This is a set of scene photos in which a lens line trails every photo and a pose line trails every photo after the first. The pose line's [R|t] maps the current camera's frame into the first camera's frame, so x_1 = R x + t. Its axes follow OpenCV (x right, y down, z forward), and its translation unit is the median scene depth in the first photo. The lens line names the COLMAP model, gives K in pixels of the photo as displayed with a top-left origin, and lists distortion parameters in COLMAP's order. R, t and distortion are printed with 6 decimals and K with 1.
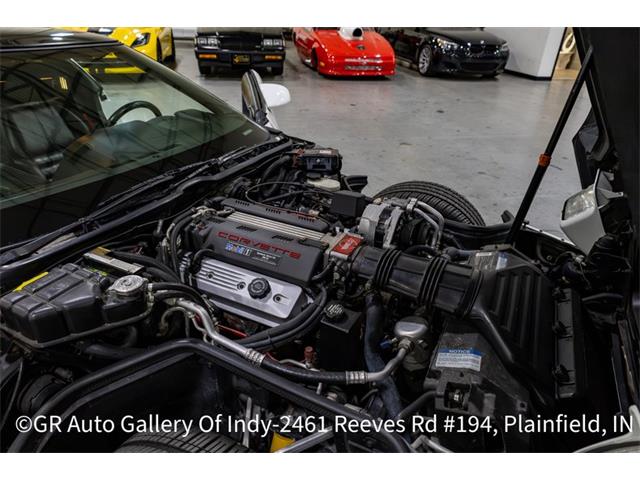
lens RADIAL K [[409.2, 0, 324.8], [0, 409.2, 239.0], [0, 0, 1]] dist [-0.003037, -0.000265]
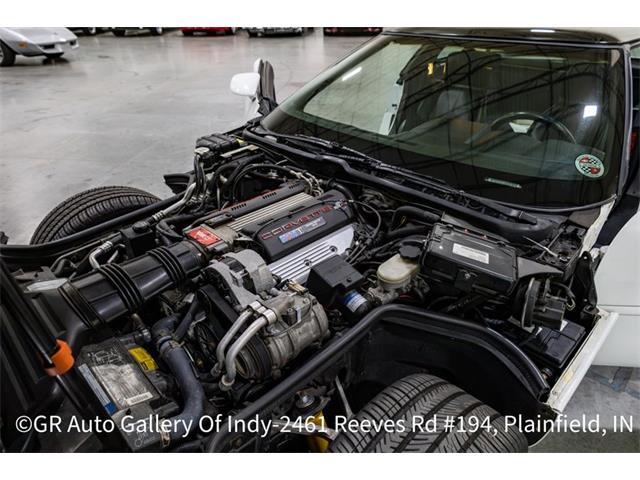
lens RADIAL K [[409.2, 0, 323.3], [0, 409.2, 236.1], [0, 0, 1]] dist [-0.003037, -0.000265]
pose [[-0.311658, 0.464576, -0.828878, 0.113514], [-0.464912, 0.686221, 0.559426, -0.097573], [0.828689, 0.559705, 0.002121, 0.176278]]
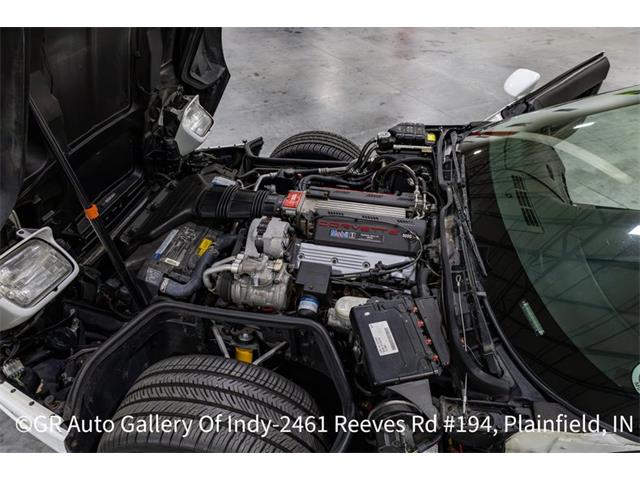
lens RADIAL K [[409.2, 0, 319.8], [0, 409.2, 240.3], [0, 0, 1]] dist [-0.003037, -0.000265]
pose [[-0.961852, 0.150902, -0.228189, 0.042815], [-0.154840, 0.387354, 0.908835, -0.162944], [0.225535, 0.909497, -0.349212, 0.227013]]
